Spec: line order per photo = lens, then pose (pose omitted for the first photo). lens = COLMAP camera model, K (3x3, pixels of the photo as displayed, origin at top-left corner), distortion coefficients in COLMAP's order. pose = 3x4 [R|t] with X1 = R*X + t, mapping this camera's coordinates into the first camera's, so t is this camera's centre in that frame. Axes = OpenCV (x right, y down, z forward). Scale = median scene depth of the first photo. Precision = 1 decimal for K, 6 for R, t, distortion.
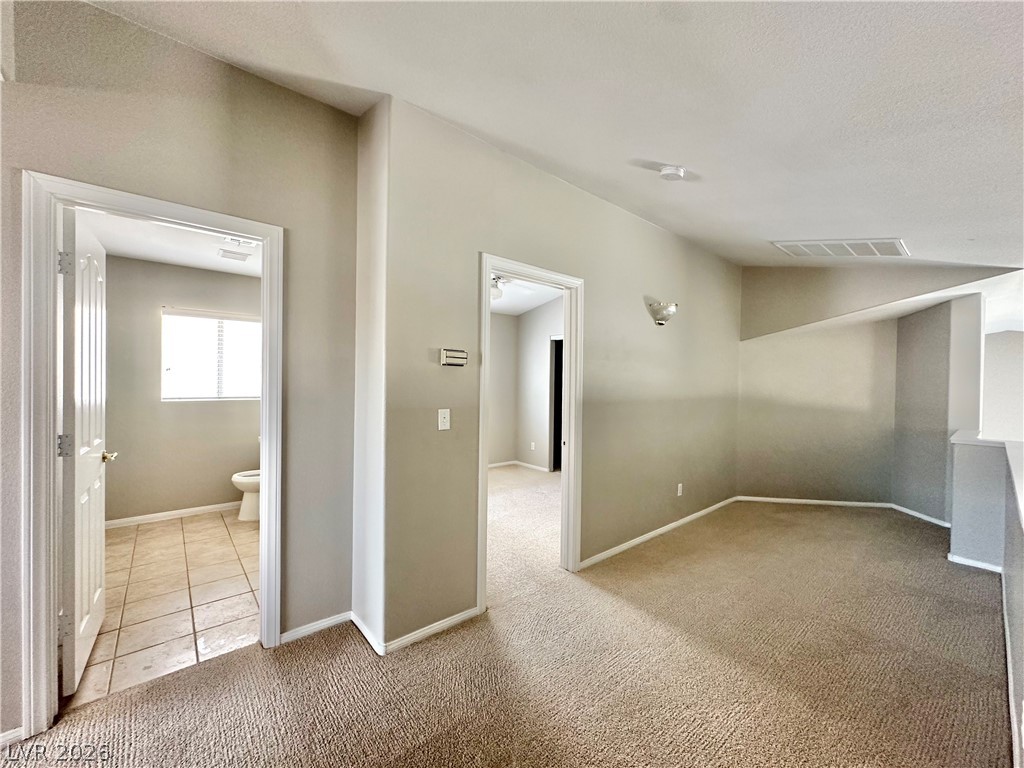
lens RADIAL K [[413.5, 0, 507.1], [0, 413.5, 382.9], [0, 0, 1]] dist [-0.001896, 0.001029]
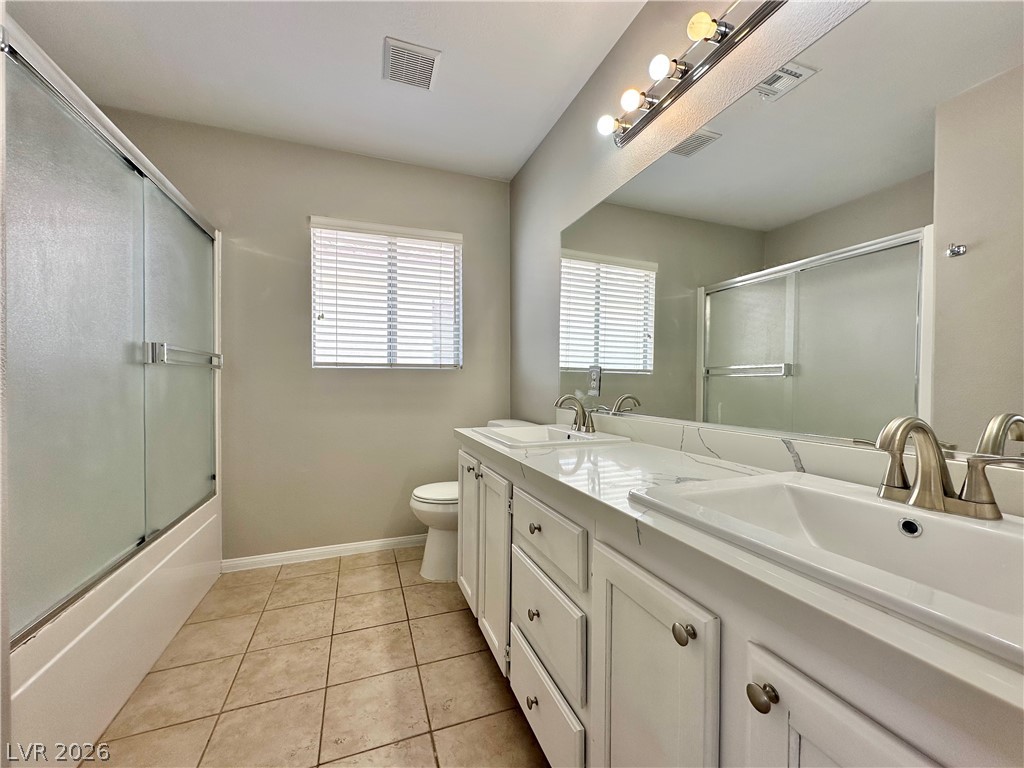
lens RADIAL K [[413.5, 0, 508.7], [0, 413.5, 391.1], [0, 0, 1]] dist [-0.001896, 0.001029]
pose [[0.941366, -0.000626, -0.337385, -0.355604], [0.005387, 0.999899, 0.013176, 0.073420], [0.337343, -0.014221, 0.941274, 0.524193]]
